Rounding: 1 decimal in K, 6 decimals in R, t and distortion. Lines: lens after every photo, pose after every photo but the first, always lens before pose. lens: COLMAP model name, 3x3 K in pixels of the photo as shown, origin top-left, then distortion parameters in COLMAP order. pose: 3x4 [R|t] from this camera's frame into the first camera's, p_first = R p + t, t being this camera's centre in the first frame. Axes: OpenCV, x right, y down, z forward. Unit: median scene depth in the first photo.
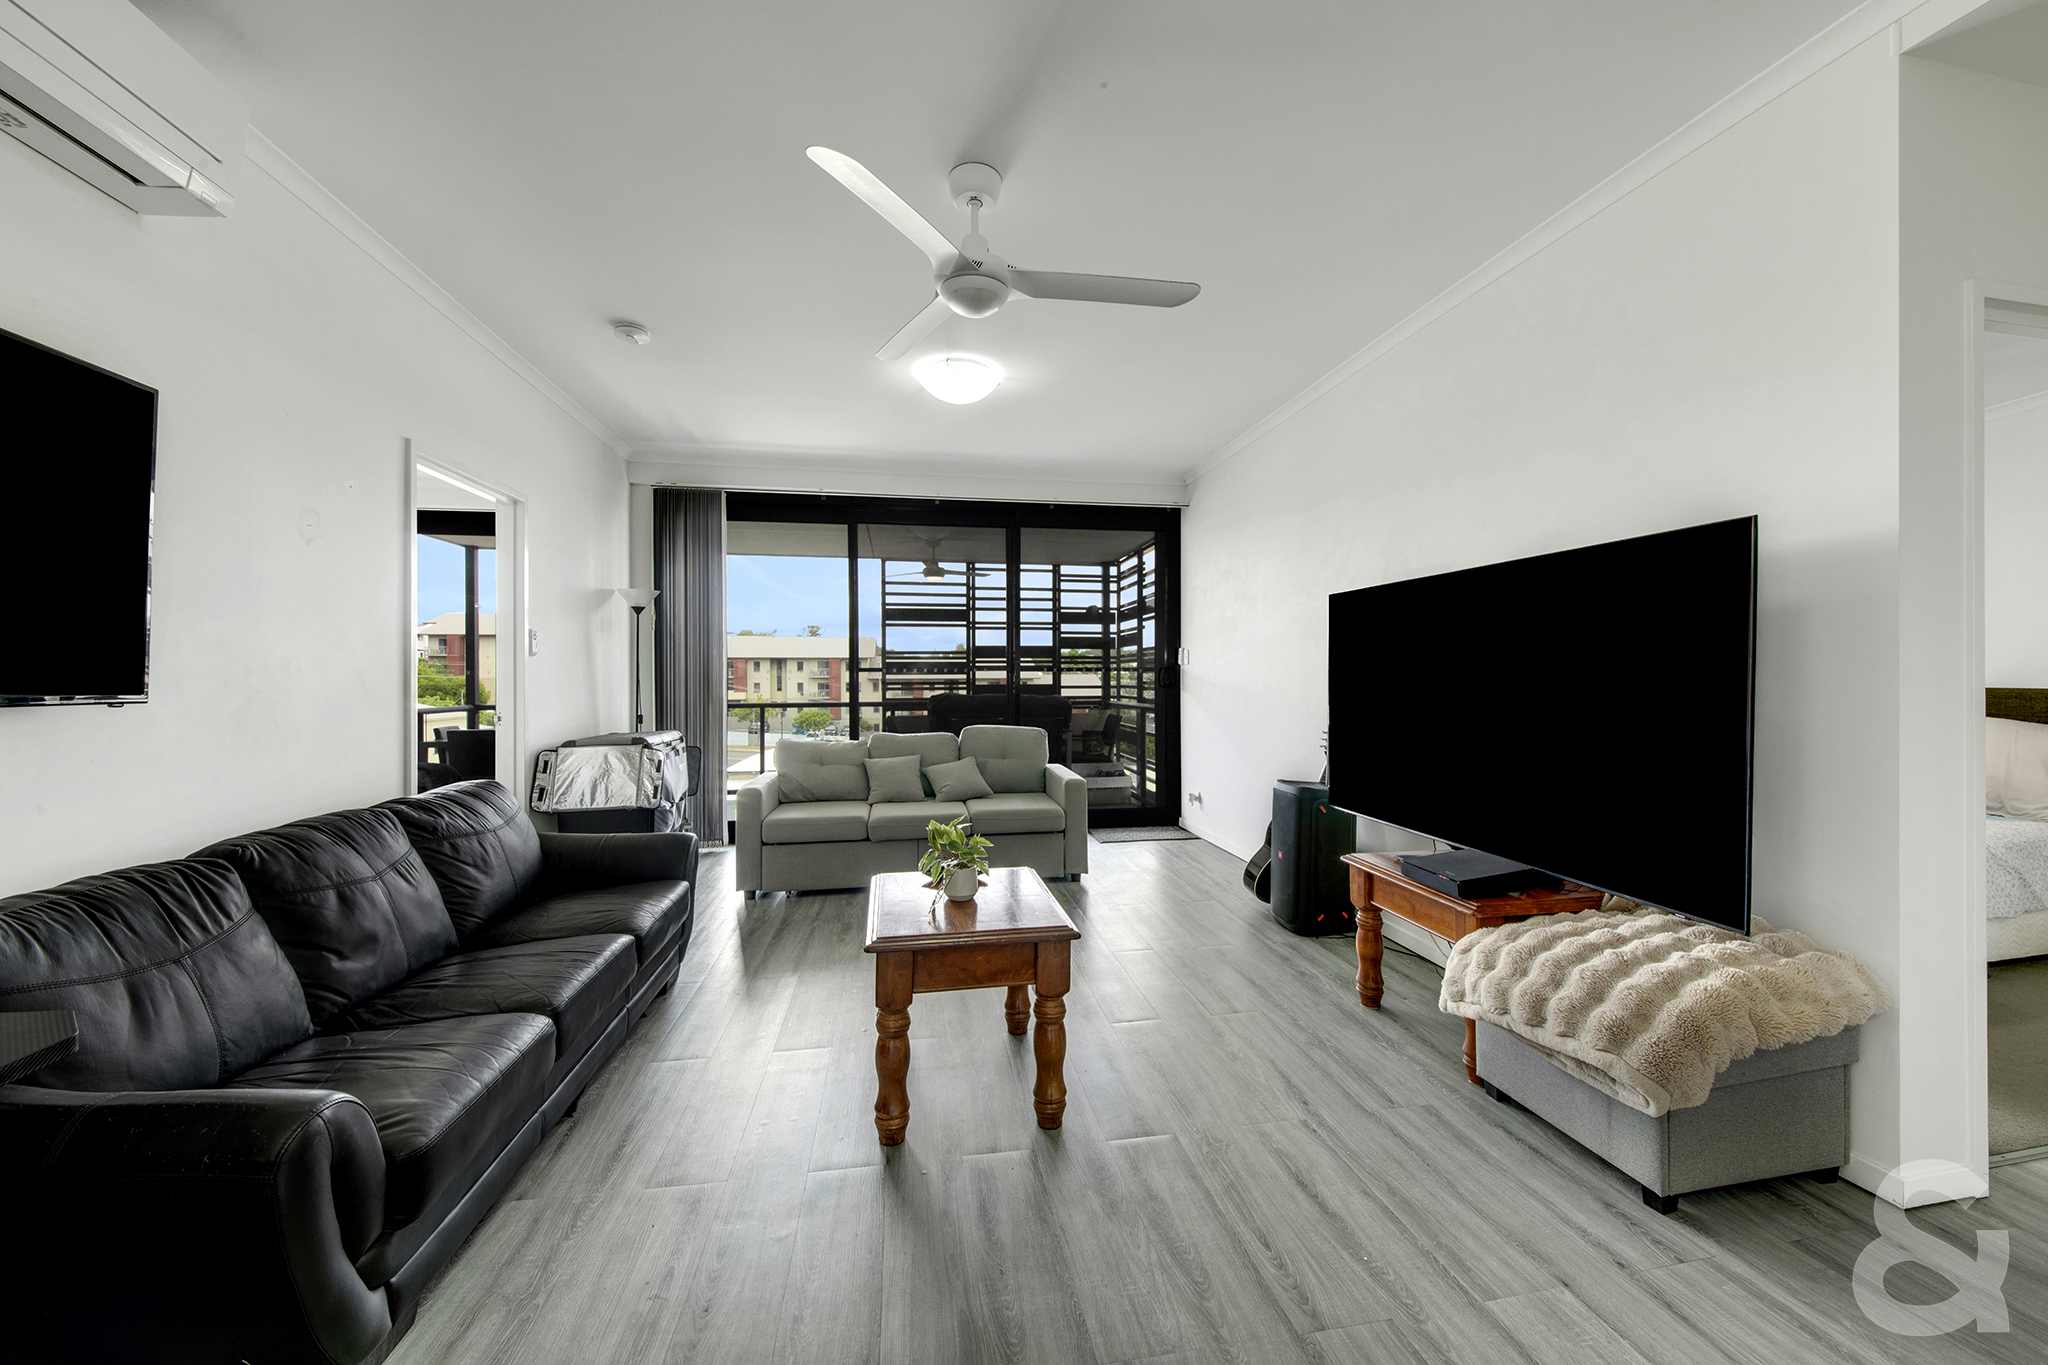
lens RADIAL K [[737.9, 0, 1025.6], [0, 737.9, 673.7], [0, 0, 1]] dist [-0.009919, -0.000767]
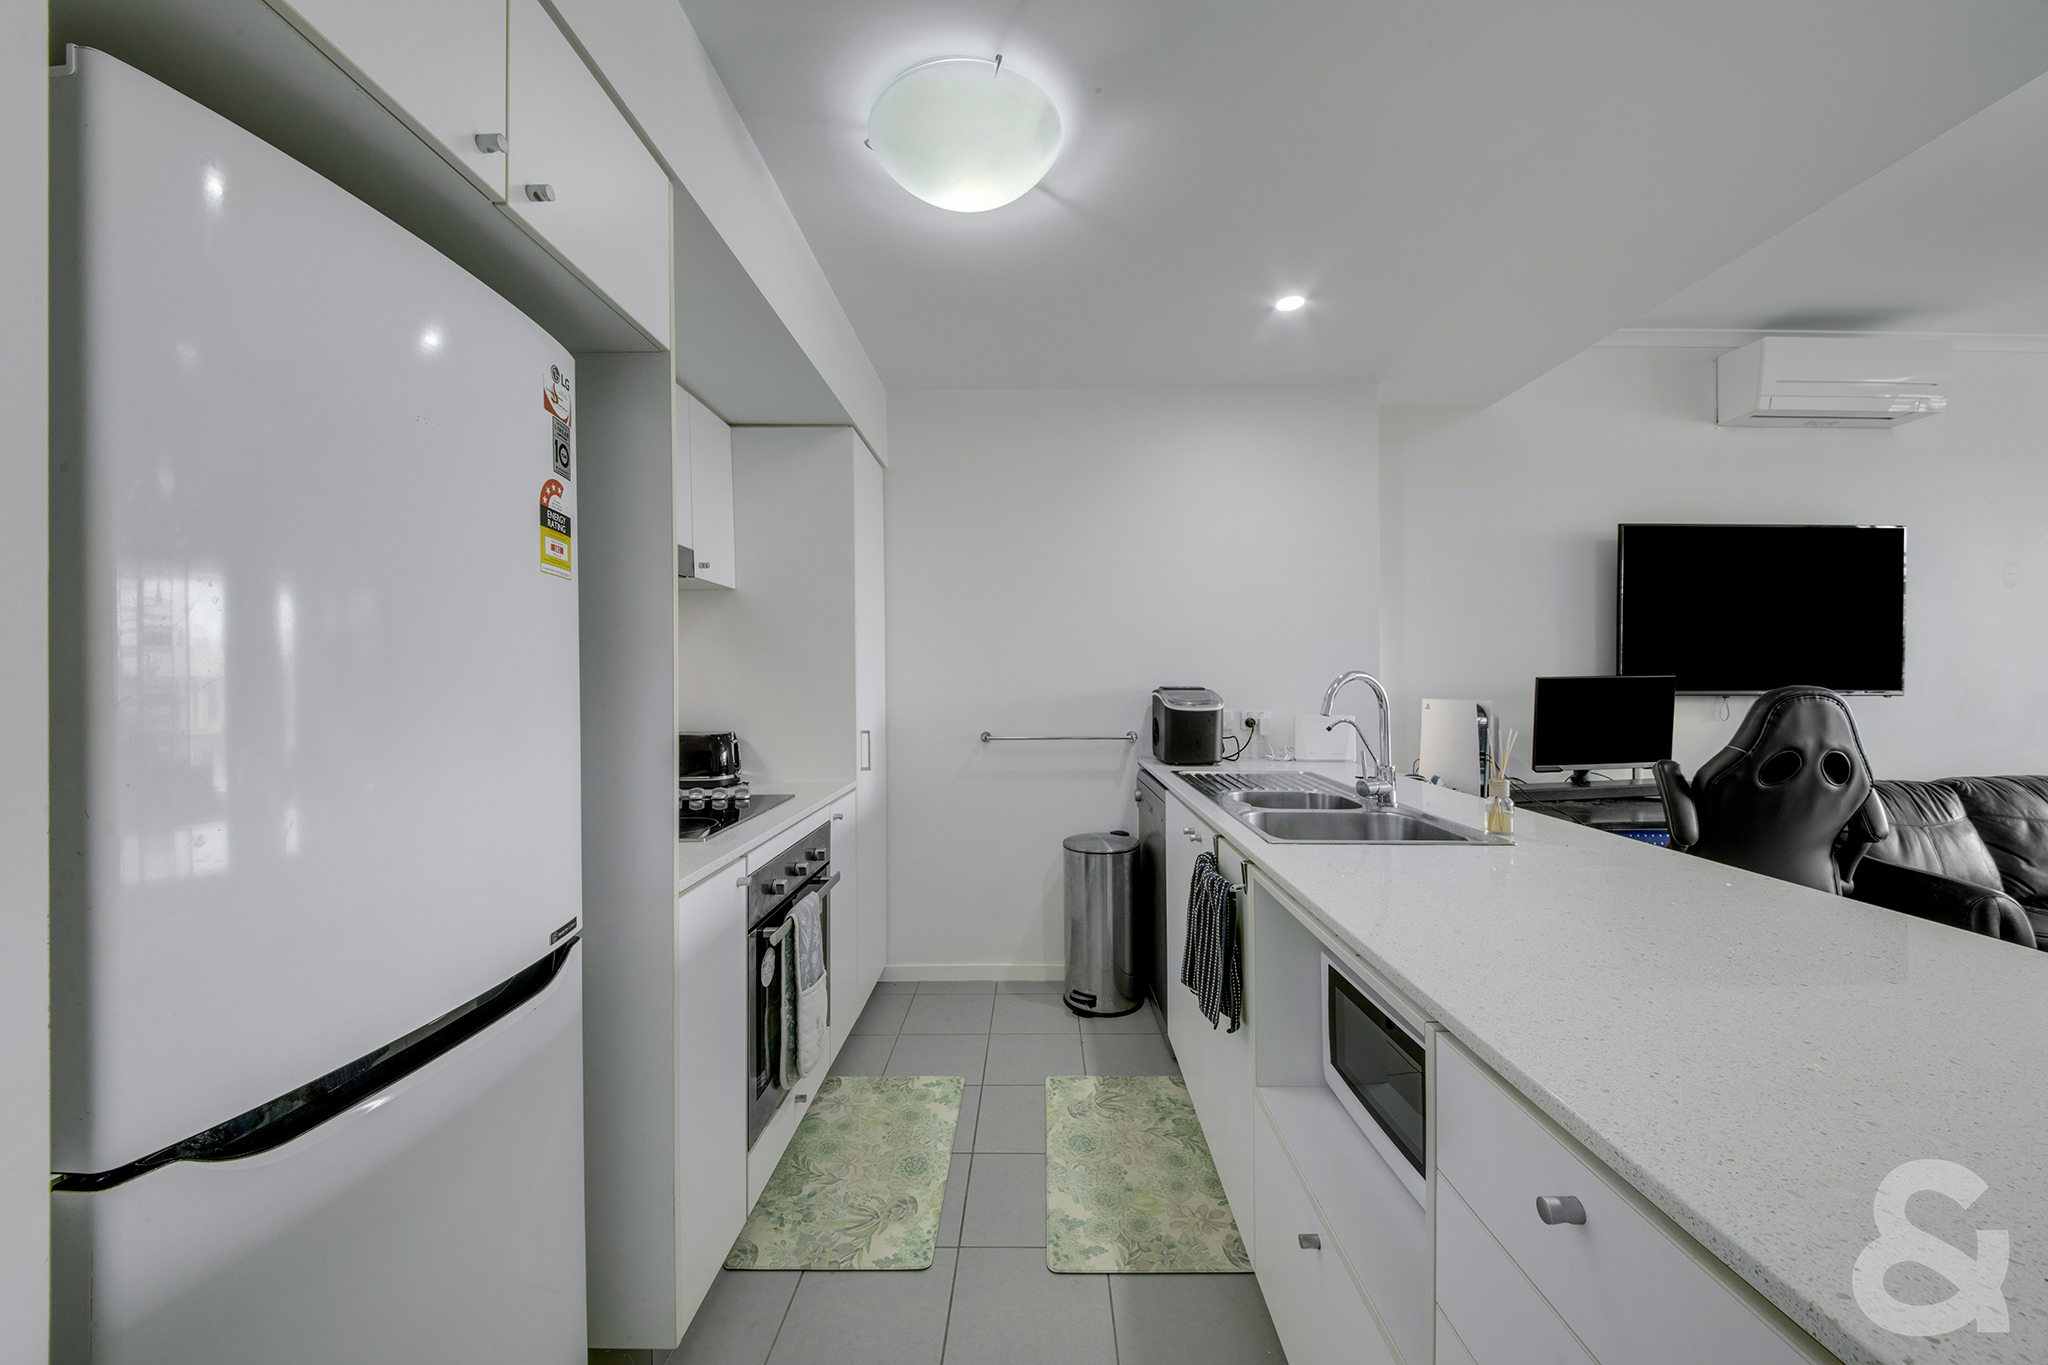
lens RADIAL K [[737.9, 0, 1027.7], [0, 737.9, 671.7], [0, 0, 1]] dist [-0.009919, -0.000767]
pose [[-0.186230, -0.002770, -0.982502, 1.028382], [0.012208, 0.999912, -0.005133, -0.044877], [0.982430, -0.012950, -0.186179, -0.856257]]
